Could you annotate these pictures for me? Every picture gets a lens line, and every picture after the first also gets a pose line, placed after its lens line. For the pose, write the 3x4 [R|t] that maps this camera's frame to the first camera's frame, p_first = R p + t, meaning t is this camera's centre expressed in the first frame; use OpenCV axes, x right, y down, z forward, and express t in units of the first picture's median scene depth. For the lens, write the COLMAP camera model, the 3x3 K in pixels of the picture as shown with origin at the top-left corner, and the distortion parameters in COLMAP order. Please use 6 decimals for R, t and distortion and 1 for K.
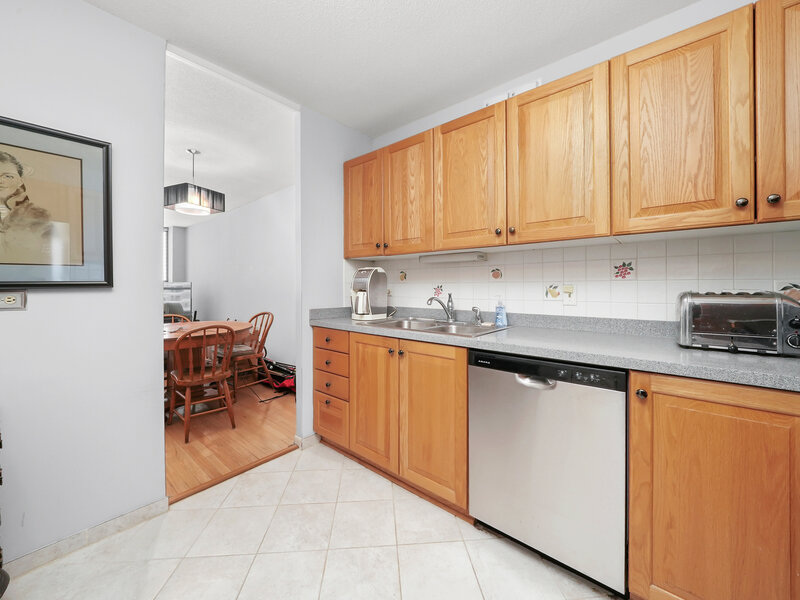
lens RADIAL K [[319.1, 0, 402.5], [0, 319.1, 293.7], [0, 0, 1]] dist [-0.010904, -0.000133]
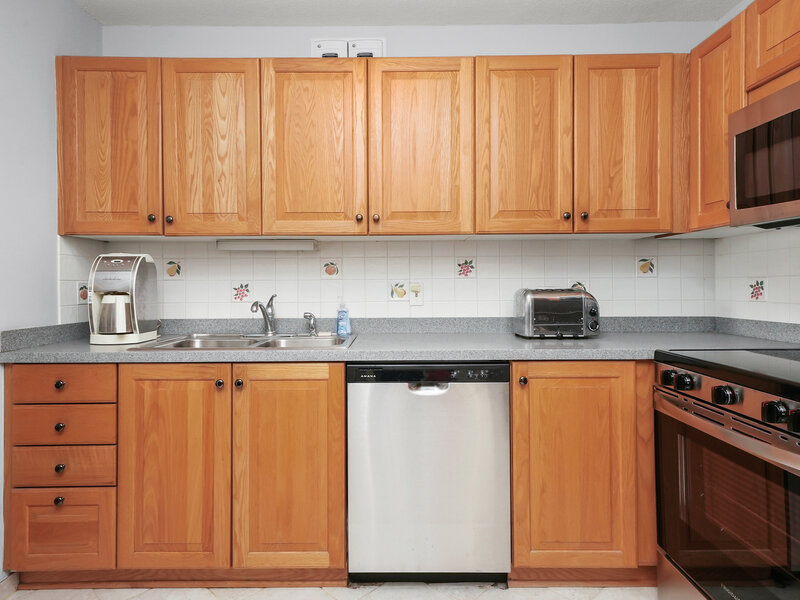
lens RADIAL K [[484.4, 0, 399.6], [0, 484.4, 300.3], [0, 0, 1]] dist [0.018727, -0.003698]
pose [[0.760080, -0.024397, 0.649372, -0.428041], [0.019307, 0.999702, 0.014960, -0.000610], [-0.649543, 0.001167, 0.760324, -0.011516]]
